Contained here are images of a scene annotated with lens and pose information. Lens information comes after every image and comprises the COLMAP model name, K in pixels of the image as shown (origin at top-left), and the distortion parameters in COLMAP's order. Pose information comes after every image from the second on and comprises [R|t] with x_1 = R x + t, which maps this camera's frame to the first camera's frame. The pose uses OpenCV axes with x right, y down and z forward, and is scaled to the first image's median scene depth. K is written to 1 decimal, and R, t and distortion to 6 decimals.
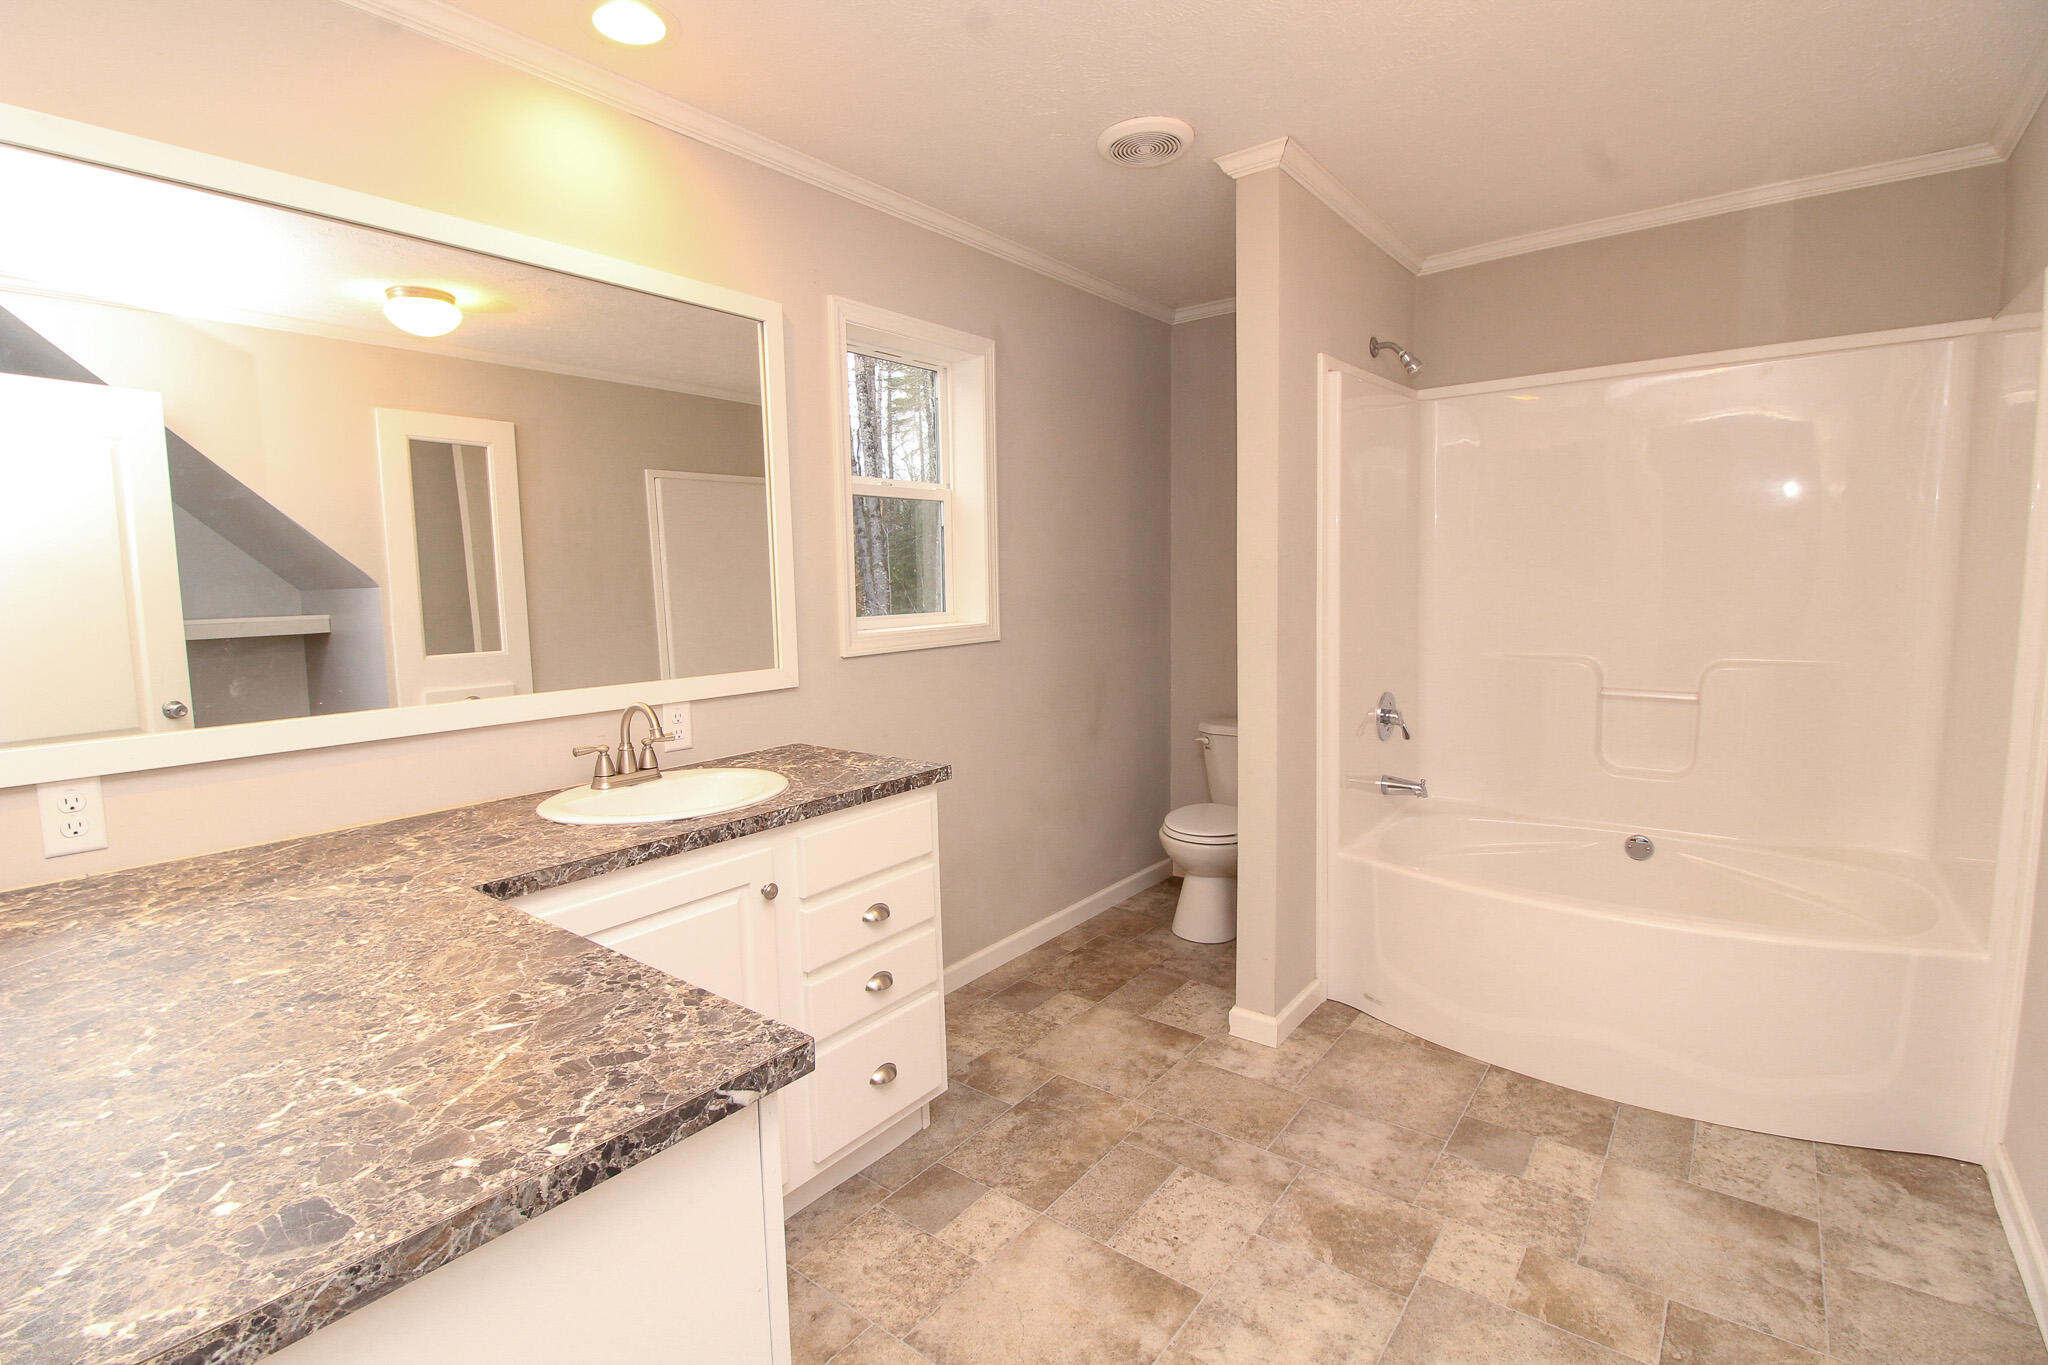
lens RADIAL K [[945.7, 0, 992.6], [0, 945.7, 678.4], [0, 0, 1]] dist [-0.003512, -0.010941]
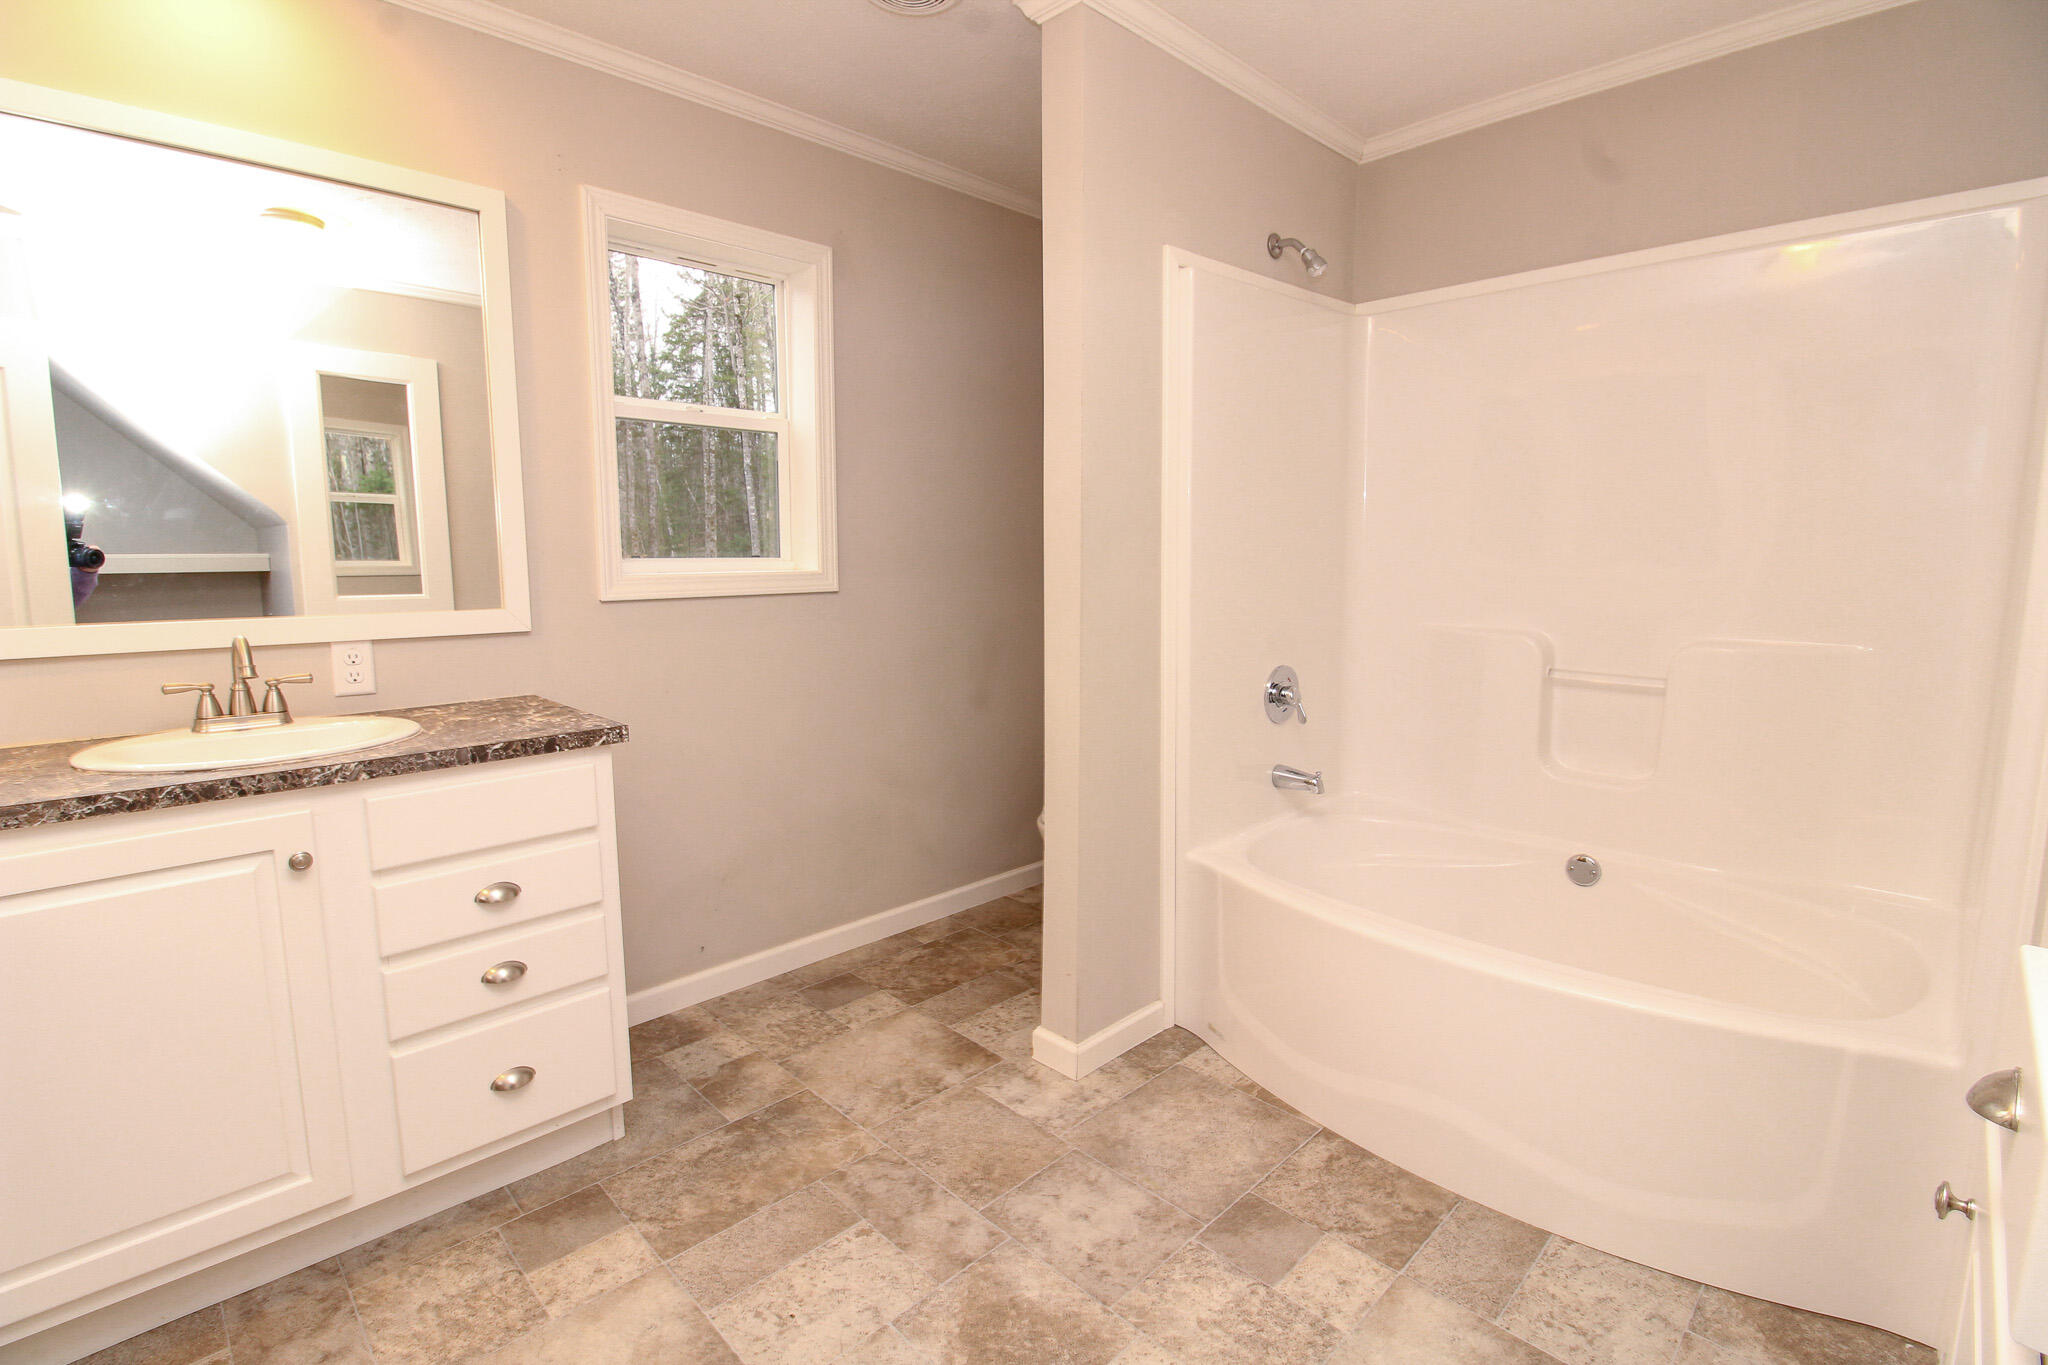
lens RADIAL K [[945.7, 0, 992.8], [0, 945.7, 674.9], [0, 0, 1]] dist [-0.003512, -0.010941]
pose [[0.991326, 0.038106, -0.125782, 0.362177], [-0.034694, 0.998971, 0.029209, 0.009458], [0.126765, -0.024592, 0.991628, 0.186970]]
